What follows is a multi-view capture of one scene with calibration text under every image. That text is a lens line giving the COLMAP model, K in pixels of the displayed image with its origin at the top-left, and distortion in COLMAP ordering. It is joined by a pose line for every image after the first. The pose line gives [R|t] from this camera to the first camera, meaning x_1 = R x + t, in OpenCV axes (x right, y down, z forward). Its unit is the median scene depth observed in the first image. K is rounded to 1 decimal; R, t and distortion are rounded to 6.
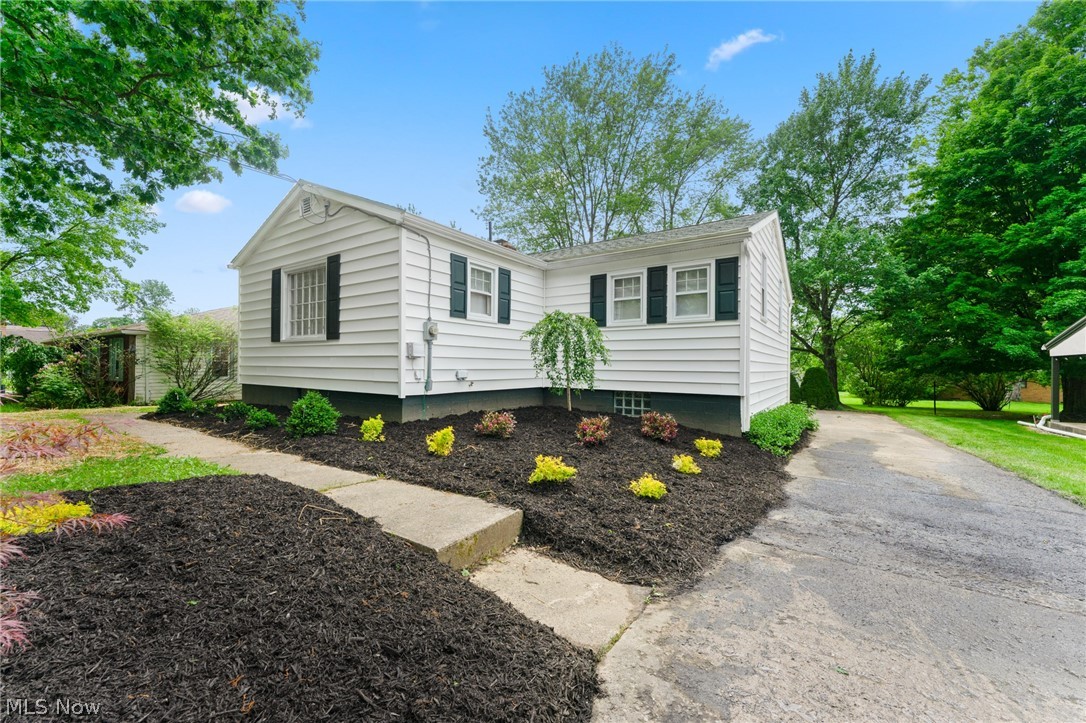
lens RADIAL K [[435.4, 0, 540.0], [0, 435.4, 368.9], [0, 0, 1]] dist [-0.008338, 0.000759]
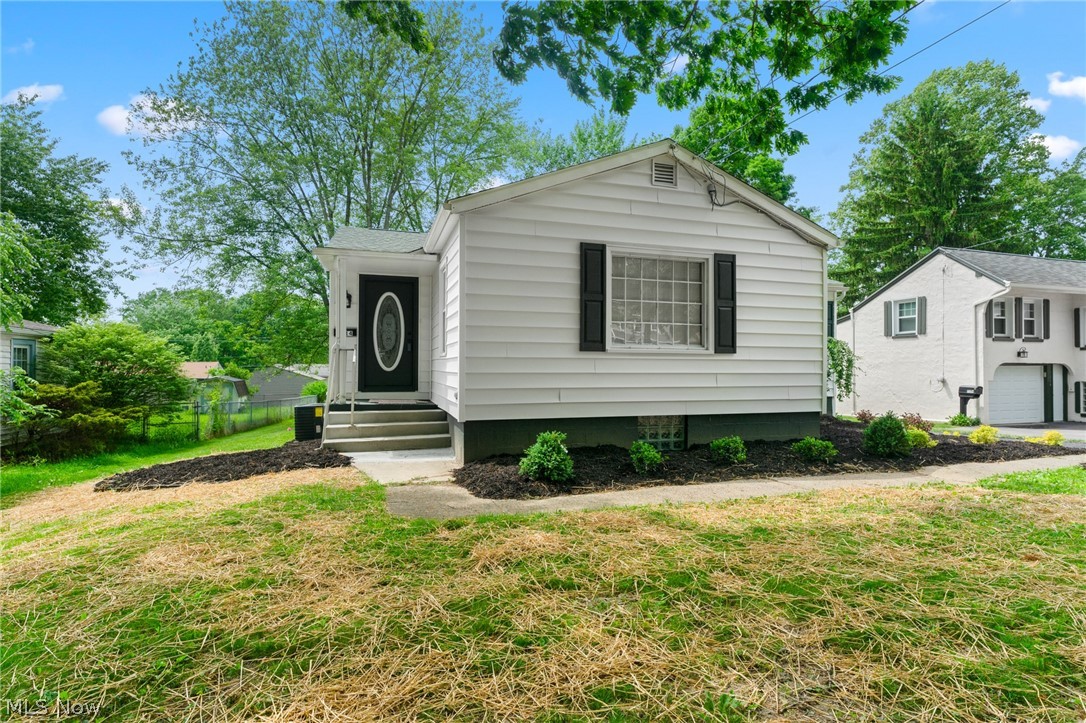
lens RADIAL K [[530.3, 0, 543.0], [0, 530.3, 366.5], [0, 0, 1]] dist [-0.005150, 0.000741]
pose [[0.626263, -0.003727, 0.779603, -1.474297], [0.010235, 0.999942, -0.003442, -0.042216], [-0.779544, 0.010134, 0.626265, 0.625113]]
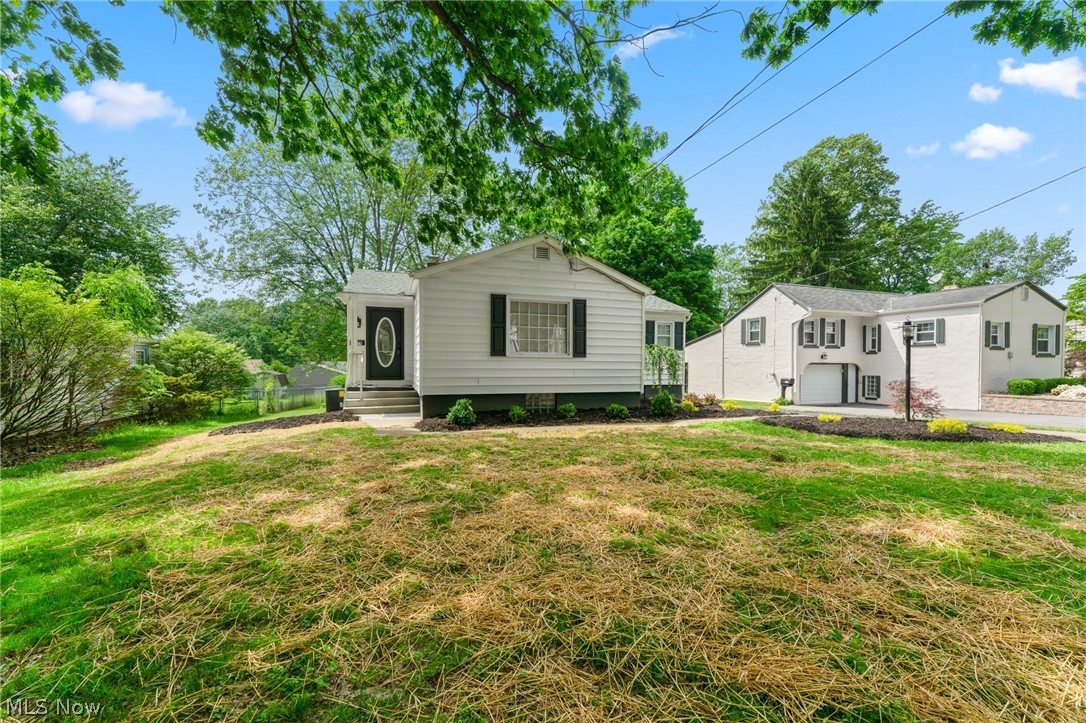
lens RADIAL K [[435.4, 0, 546.3], [0, 435.4, 377.0], [0, 0, 1]] dist [-0.008338, 0.000759]
pose [[0.599047, -0.026628, 0.800271, -1.679741], [0.007486, 0.999589, 0.027657, -0.043308], [-0.800679, -0.010577, 0.599000, 0.217571]]
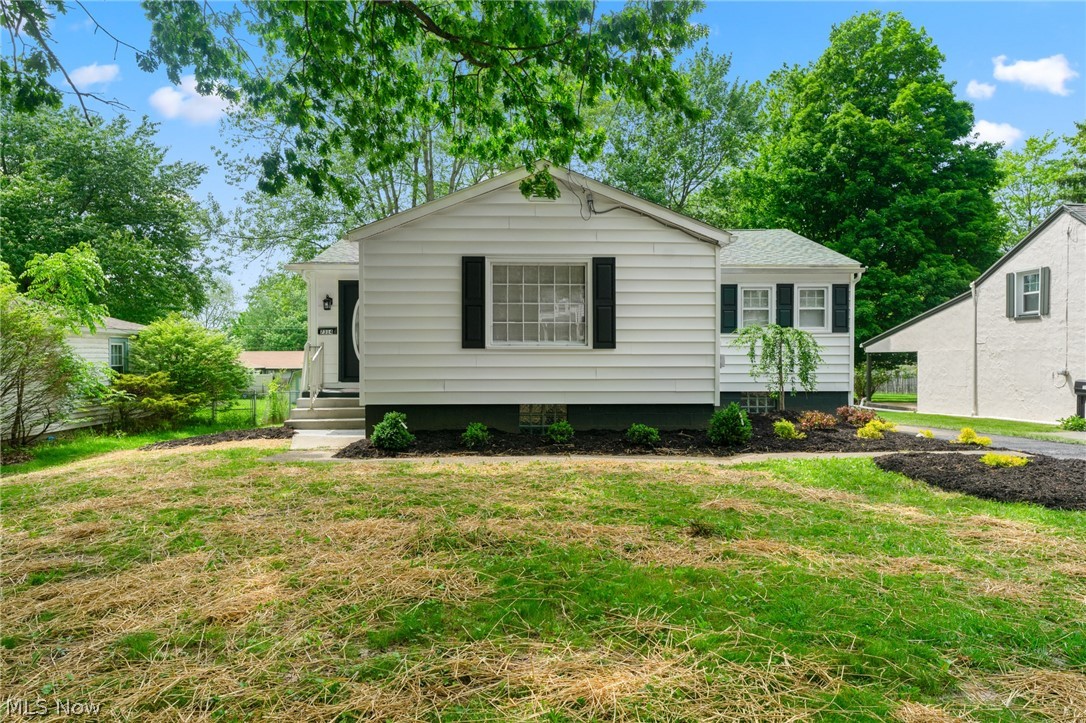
lens RADIAL K [[663.5, 0, 546.5], [0, 663.5, 365.3], [0, 0, 1]] dist [-0.012081, 0.004989]
pose [[0.807171, -0.017781, 0.590049, -1.383276], [0.013823, 0.999842, 0.011220, -0.049294], [-0.590155, -0.000900, 0.807289, -0.058198]]
